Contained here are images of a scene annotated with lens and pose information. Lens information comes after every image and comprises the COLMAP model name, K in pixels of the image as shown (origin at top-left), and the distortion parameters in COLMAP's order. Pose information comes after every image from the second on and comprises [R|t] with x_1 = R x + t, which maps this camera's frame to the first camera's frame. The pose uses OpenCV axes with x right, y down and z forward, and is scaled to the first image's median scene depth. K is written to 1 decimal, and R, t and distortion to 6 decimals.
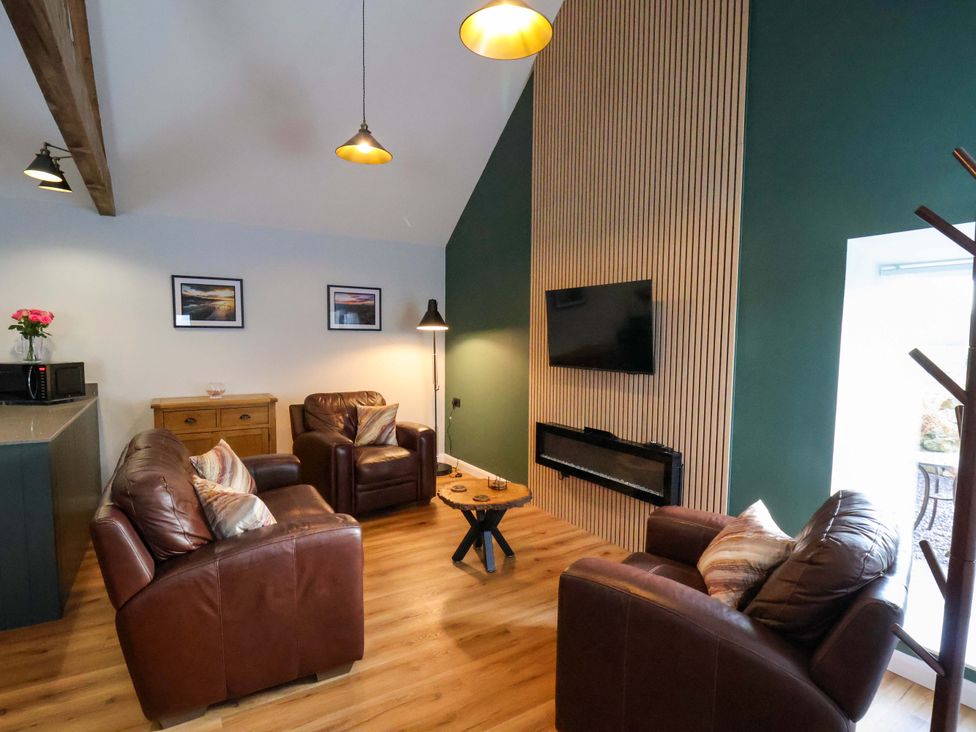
lens RADIAL K [[513.5, 0, 492.8], [0, 513.5, 375.7], [0, 0, 1]] dist [-0.003867, -0.011217]
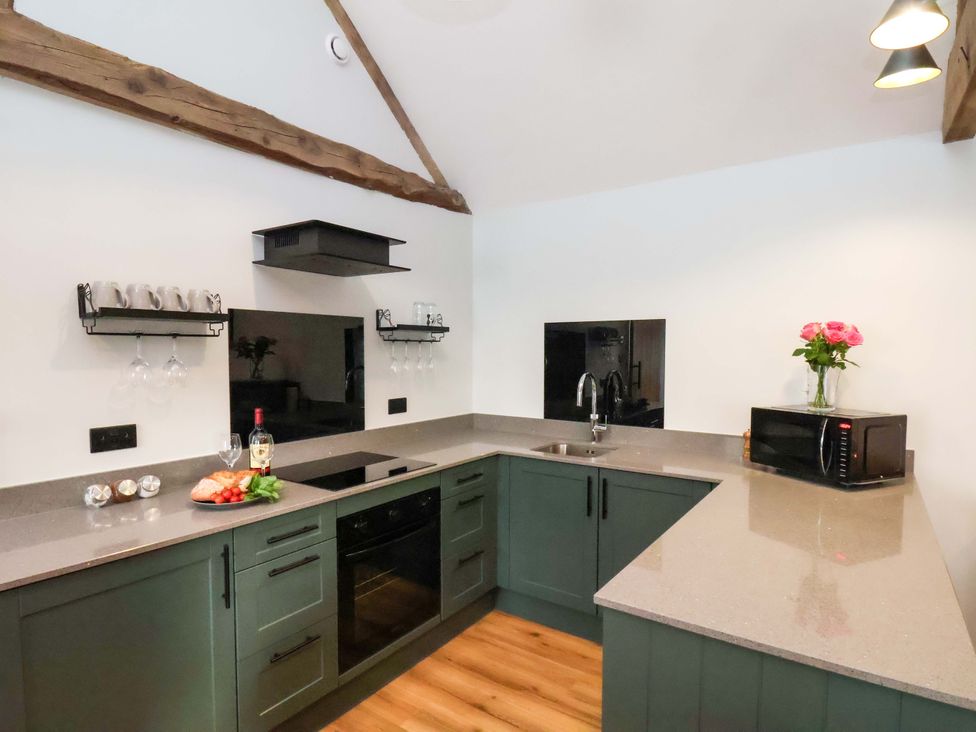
lens RADIAL K [[541.0, 0, 485.4], [0, 541.0, 368.4], [0, 0, 1]] dist [0.005008, -0.000964]
pose [[0.377723, 0.015797, -0.925784, -0.438556], [-0.066502, 0.997735, -0.010109, -0.040318], [0.923527, 0.065385, 0.377918, 0.366665]]
